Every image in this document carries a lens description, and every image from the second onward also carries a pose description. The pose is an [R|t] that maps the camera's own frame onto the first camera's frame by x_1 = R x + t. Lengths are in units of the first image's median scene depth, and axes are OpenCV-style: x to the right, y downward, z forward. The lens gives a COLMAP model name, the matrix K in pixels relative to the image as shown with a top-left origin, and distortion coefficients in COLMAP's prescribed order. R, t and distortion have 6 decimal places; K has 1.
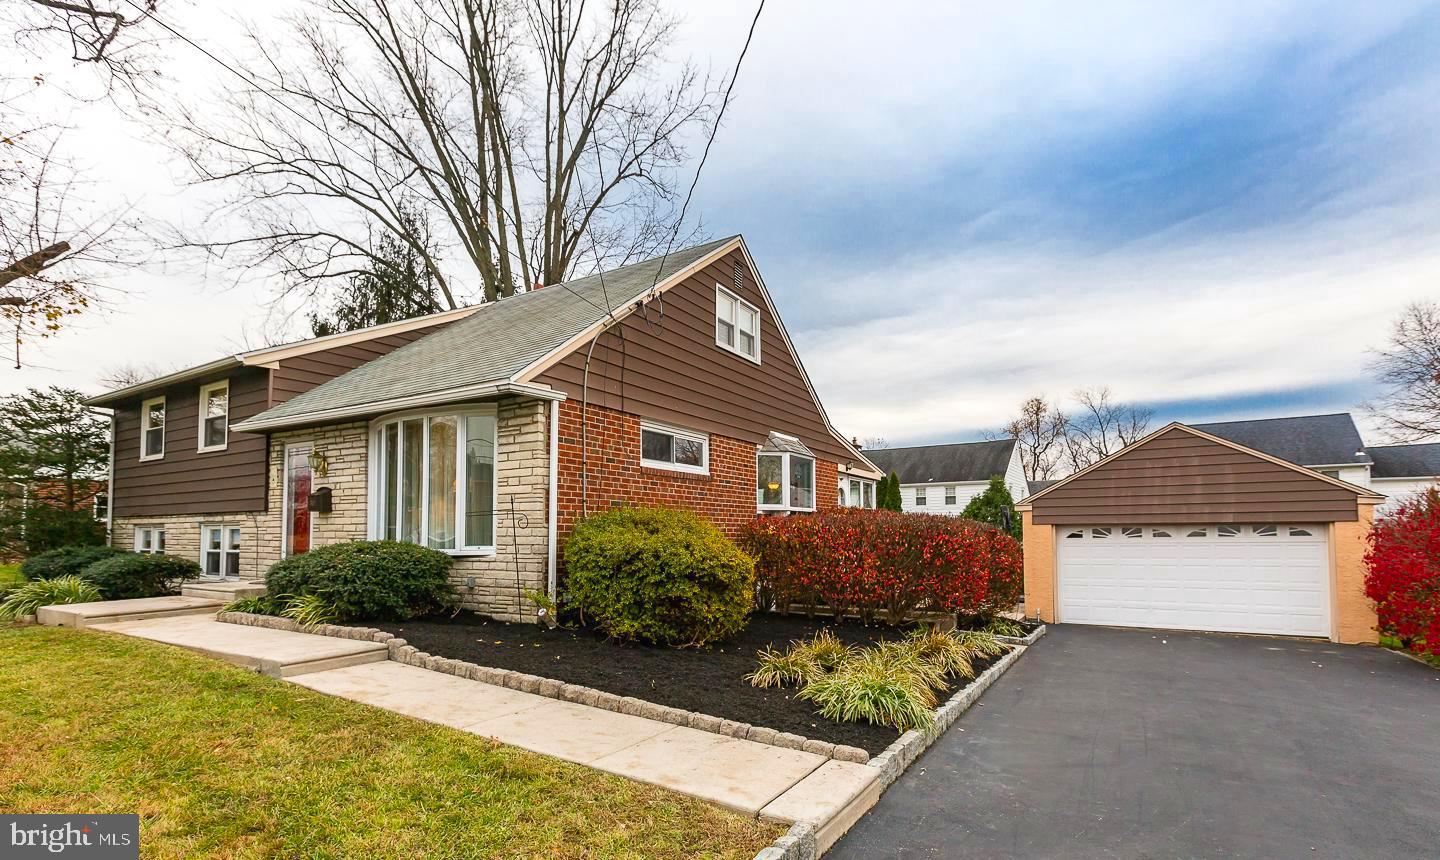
lens RADIAL K [[671.6, 0, 732.9], [0, 671.6, 508.1], [0, 0, 1]] dist [0.014033, 0.000005]
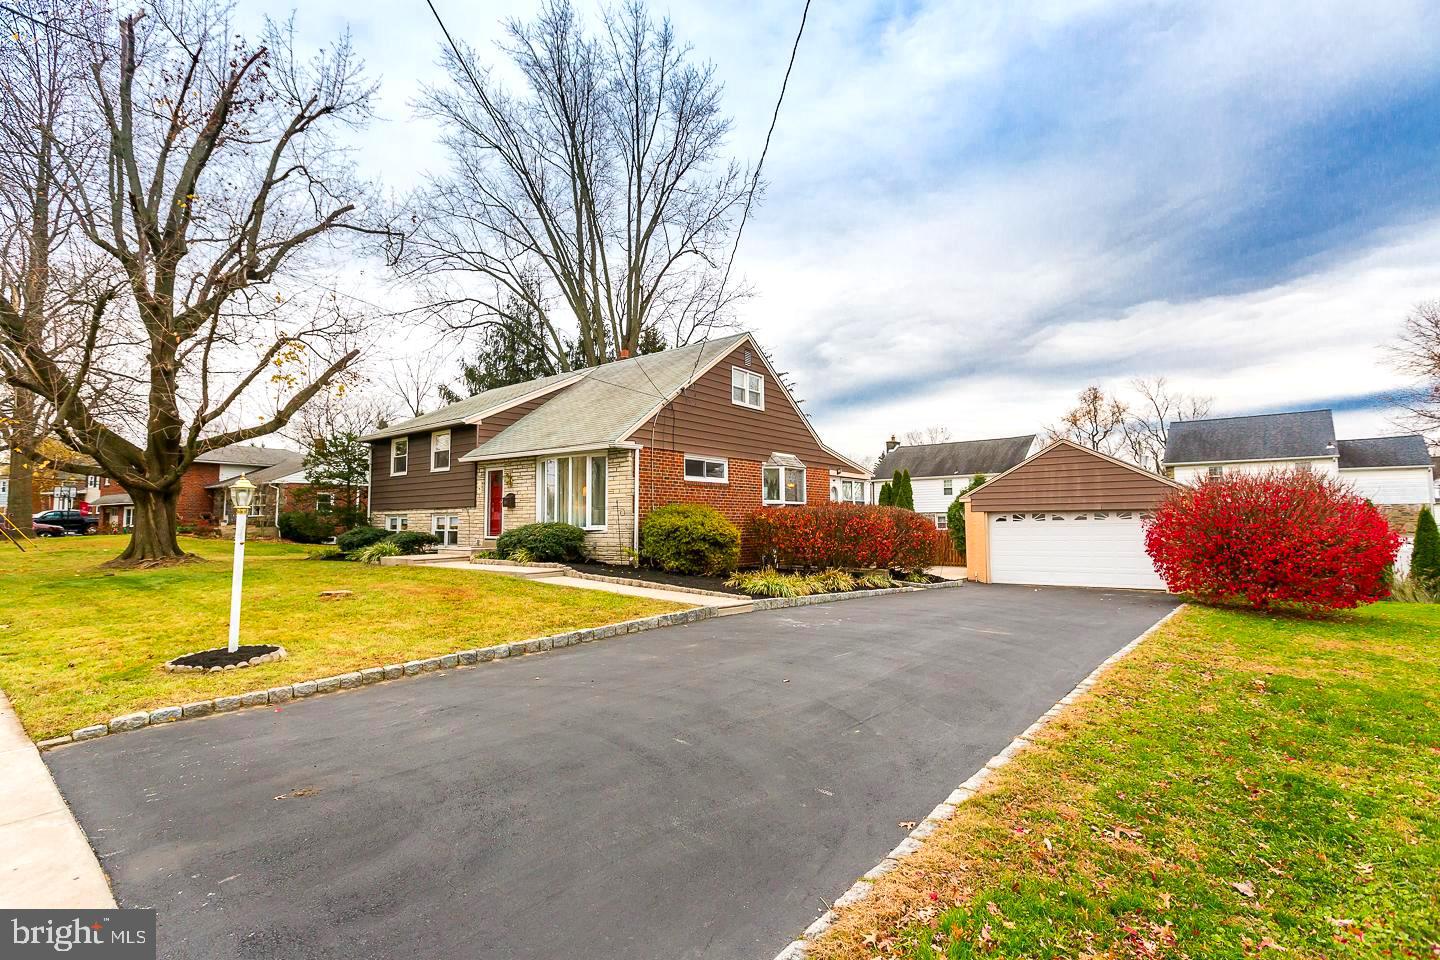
lens RADIAL K [[686.5, 0, 720.0], [0, 686.5, 480.0], [0, 0, 1]] dist [-0.000266, -0.000022]
pose [[0.990975, -0.011712, -0.133532, 0.123626], [0.008634, 0.999684, -0.023603, -0.012498], [0.133766, 0.022237, 0.990763, -0.486692]]
